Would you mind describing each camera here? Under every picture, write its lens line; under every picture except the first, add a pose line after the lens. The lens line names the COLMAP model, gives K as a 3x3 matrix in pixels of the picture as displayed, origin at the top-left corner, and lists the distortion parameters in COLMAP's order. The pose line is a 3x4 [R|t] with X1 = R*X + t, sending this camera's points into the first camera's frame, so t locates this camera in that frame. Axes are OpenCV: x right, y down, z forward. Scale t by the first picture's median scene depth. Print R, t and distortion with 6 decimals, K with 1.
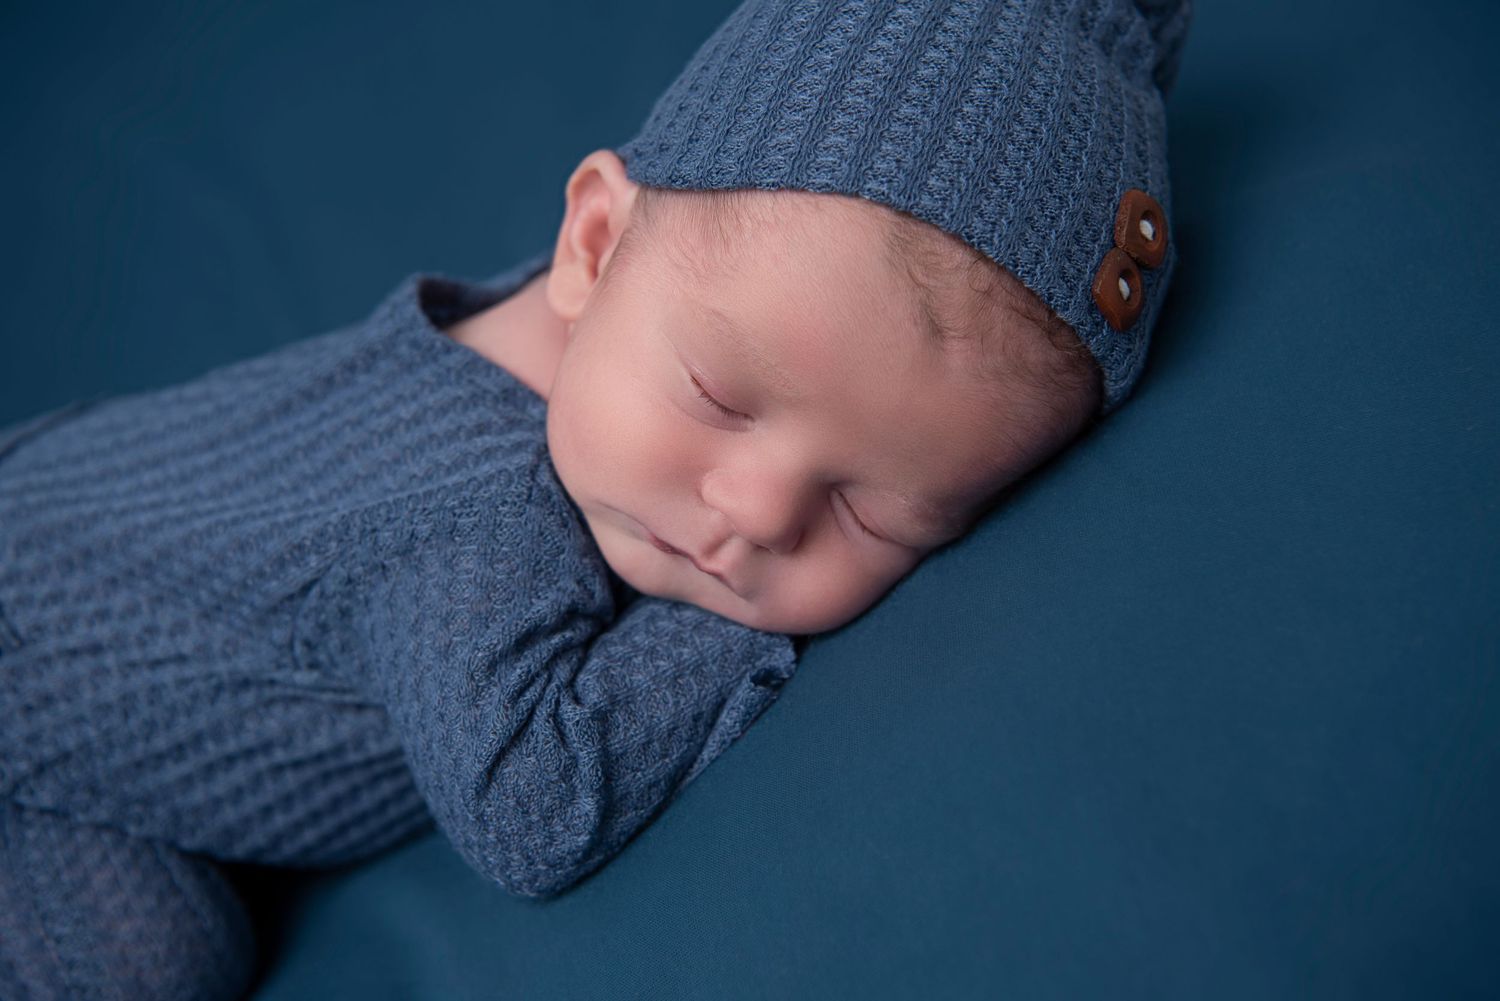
lens RADIAL K [[2084.6, 0, 755.0], [0, 2084.6, 506.1], [0, 0, 1]] dist [0.150483, 0.000000]
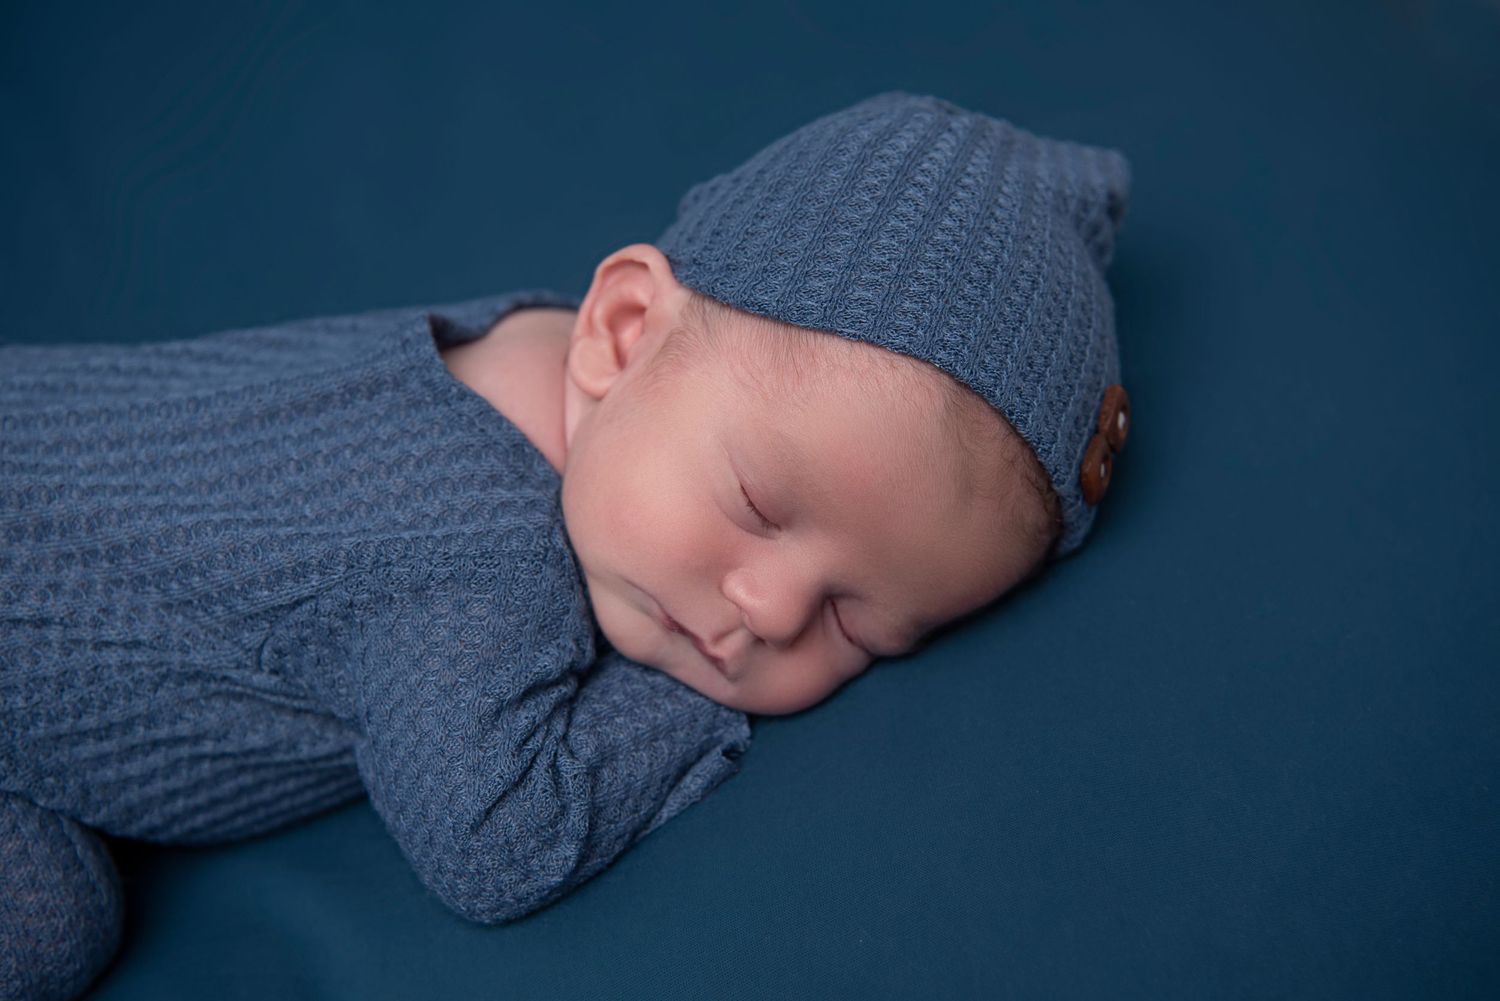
lens RADIAL K [[2084.6, 0, 748.6], [0, 2084.6, 497.8], [0, 0, 1]] dist [0.150483, 0.000000]
pose [[0.943762, 0.156410, 0.291288, -0.328600], [-0.169698, 0.985277, 0.020761, -0.074858], [-0.283752, -0.069025, 0.956410, -0.057109]]
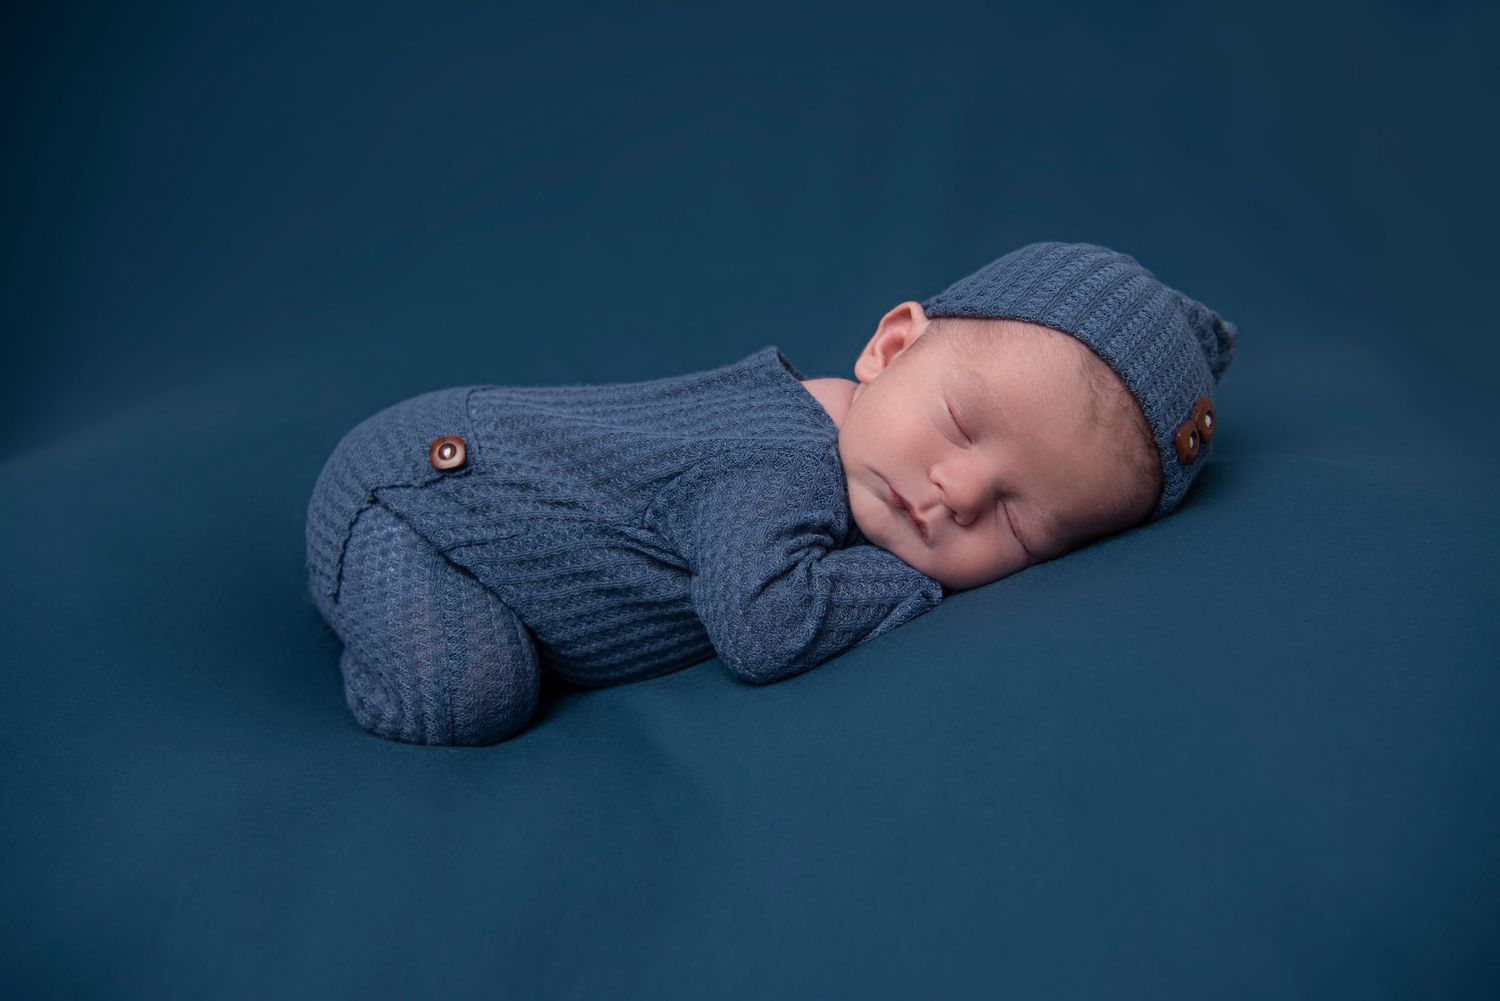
lens RADIAL K [[1504.1, 0, 750.0], [0, 1504.1, 508.2], [0, 0, 1]] dist [-0.004113, 0.000000]
pose [[0.947595, 0.319466, -0.002179, -0.149182], [-0.309061, 0.914962, -0.259471, 0.373129], [-0.080899, 0.246547, 0.965748, -0.176314]]
